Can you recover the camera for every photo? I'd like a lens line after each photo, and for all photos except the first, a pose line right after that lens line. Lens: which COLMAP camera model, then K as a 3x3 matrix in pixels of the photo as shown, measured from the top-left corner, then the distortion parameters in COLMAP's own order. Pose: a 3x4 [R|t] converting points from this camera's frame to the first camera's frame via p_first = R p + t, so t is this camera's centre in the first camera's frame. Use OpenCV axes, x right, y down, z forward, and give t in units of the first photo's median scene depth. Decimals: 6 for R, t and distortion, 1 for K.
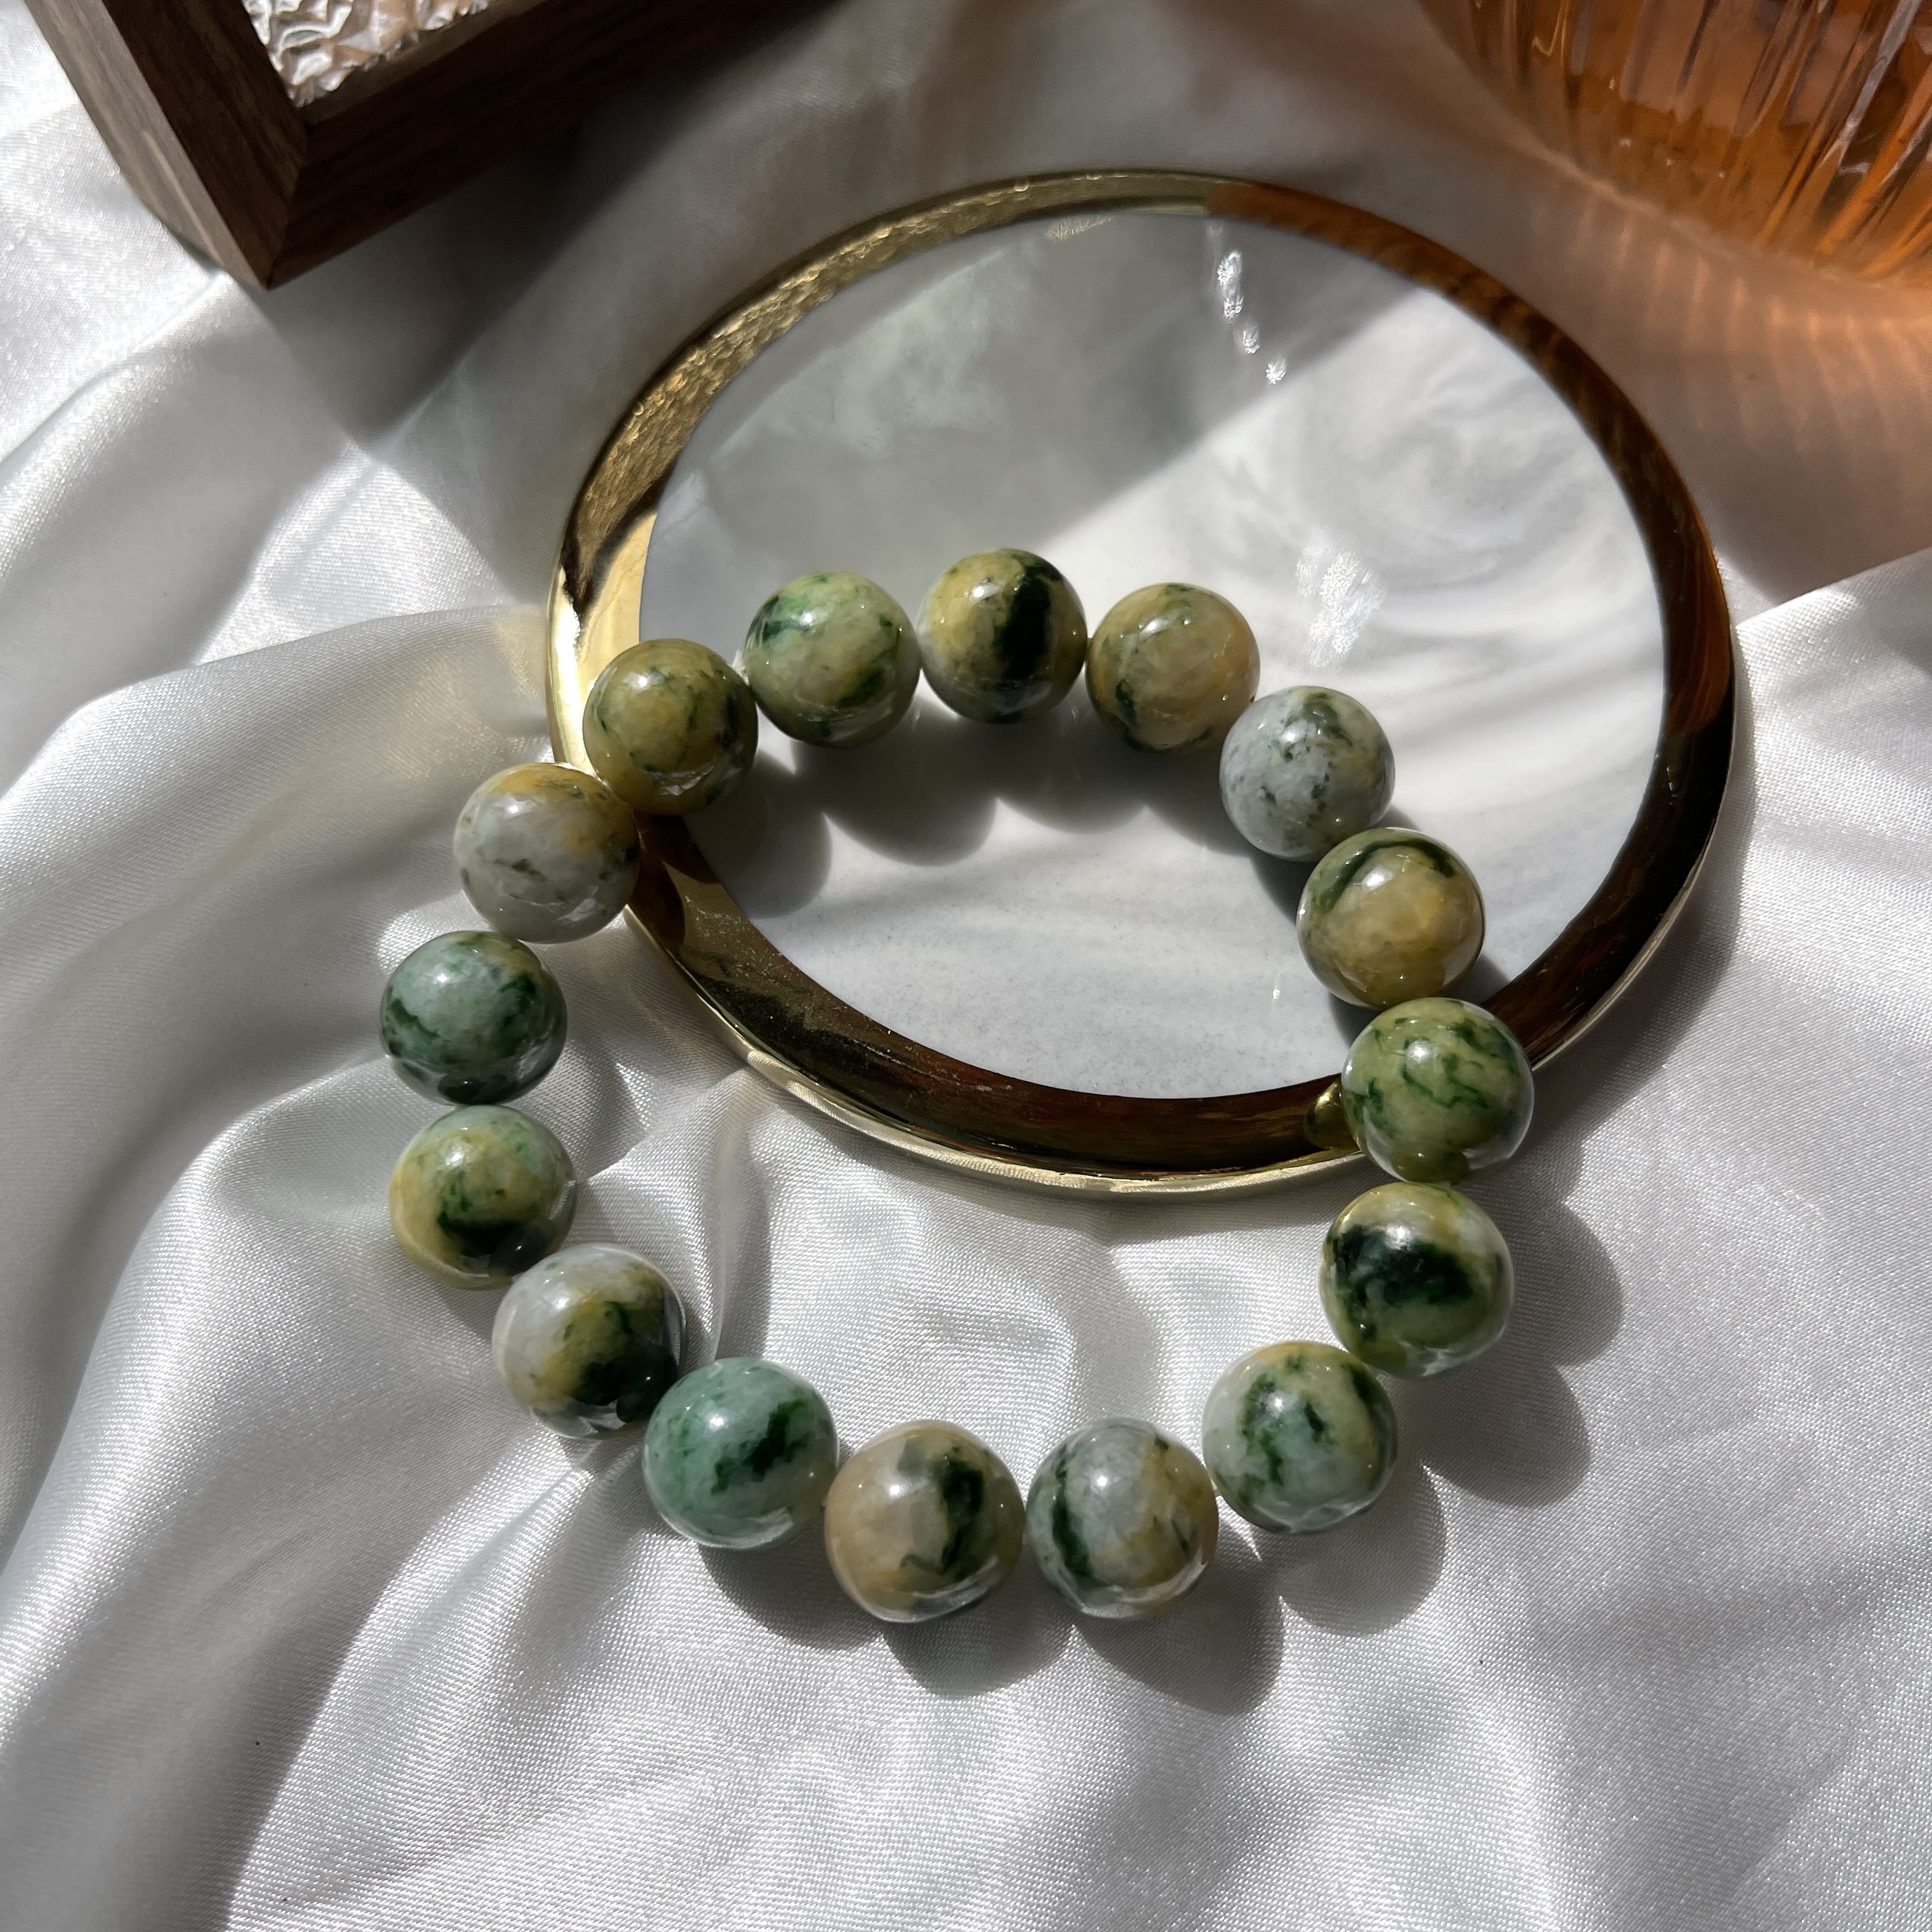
lens RADIAL K [[2024.1, 0, 963.2], [0, 2024.1, 961.3], [0, 0, 1]] dist [0.016207, 0.000000]
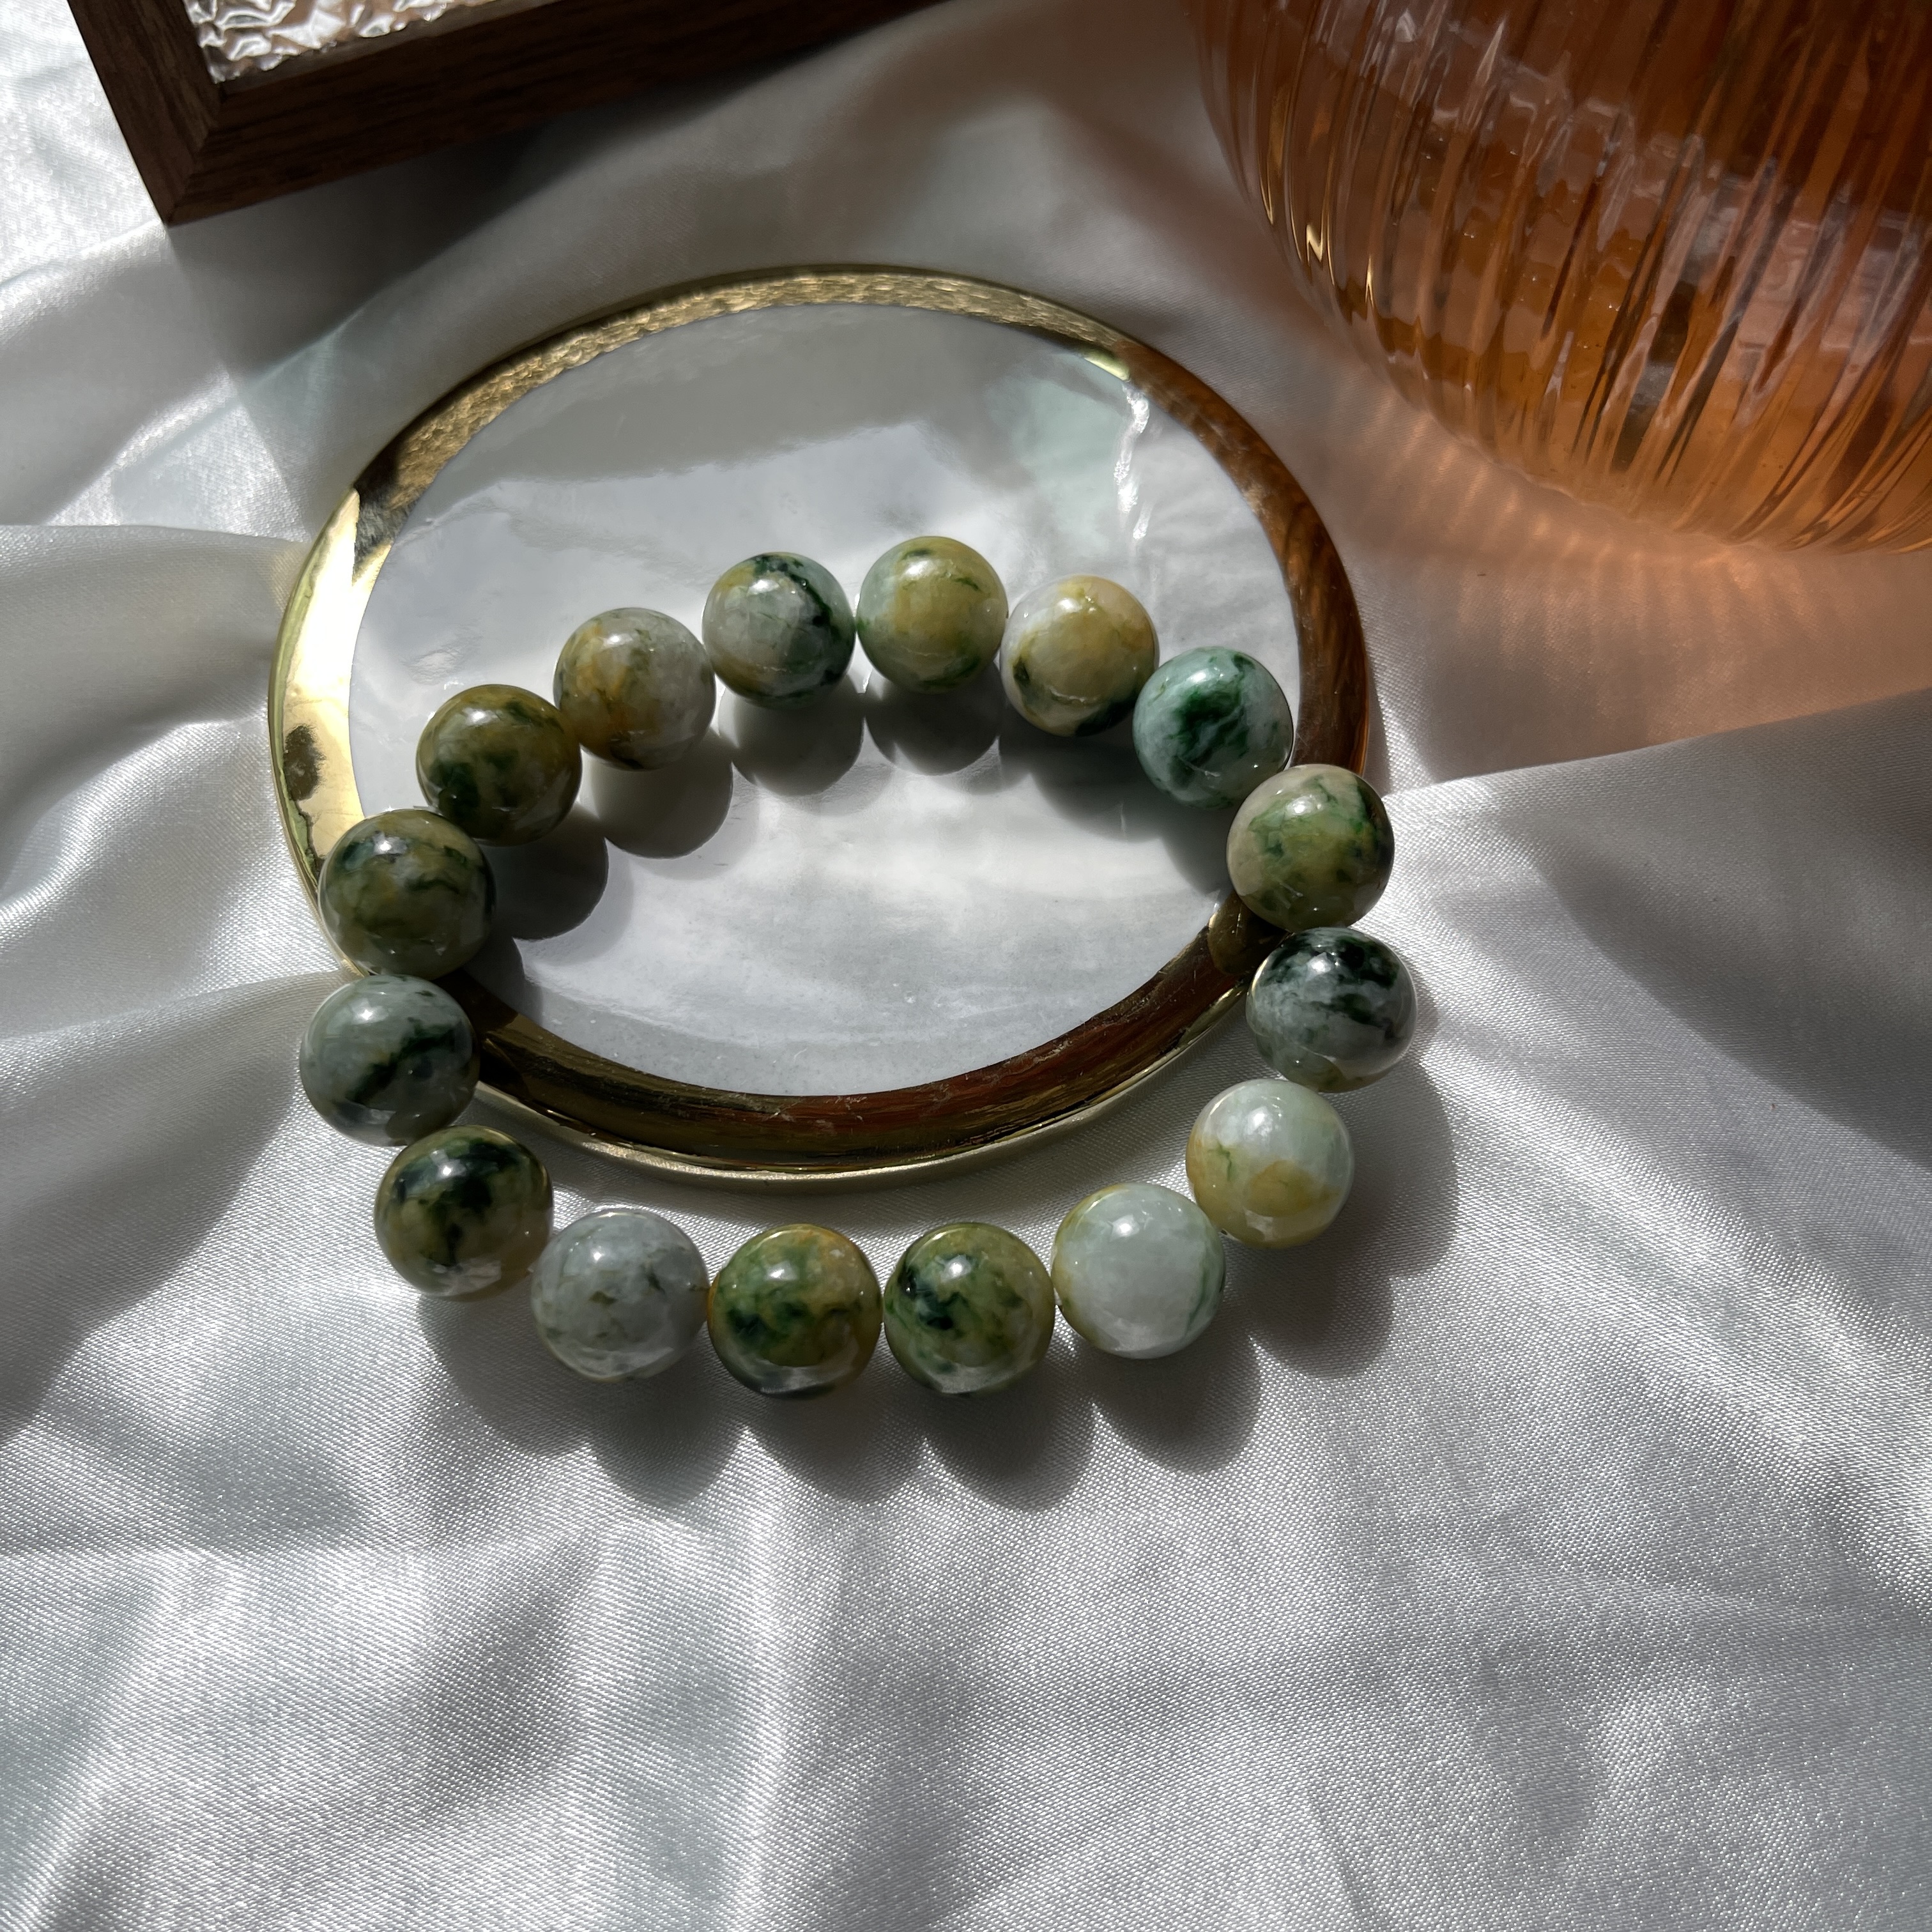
lens RADIAL K [[2024.1, 0, 980.5], [0, 2024.1, 970.2], [0, 0, 1]] dist [0.016207, 0.000000]
pose [[0.966989, 0.226303, -0.117133, 0.368485], [-0.233226, 0.971185, -0.049042, 0.025701], [0.102659, 0.074741, 0.991905, -0.057574]]
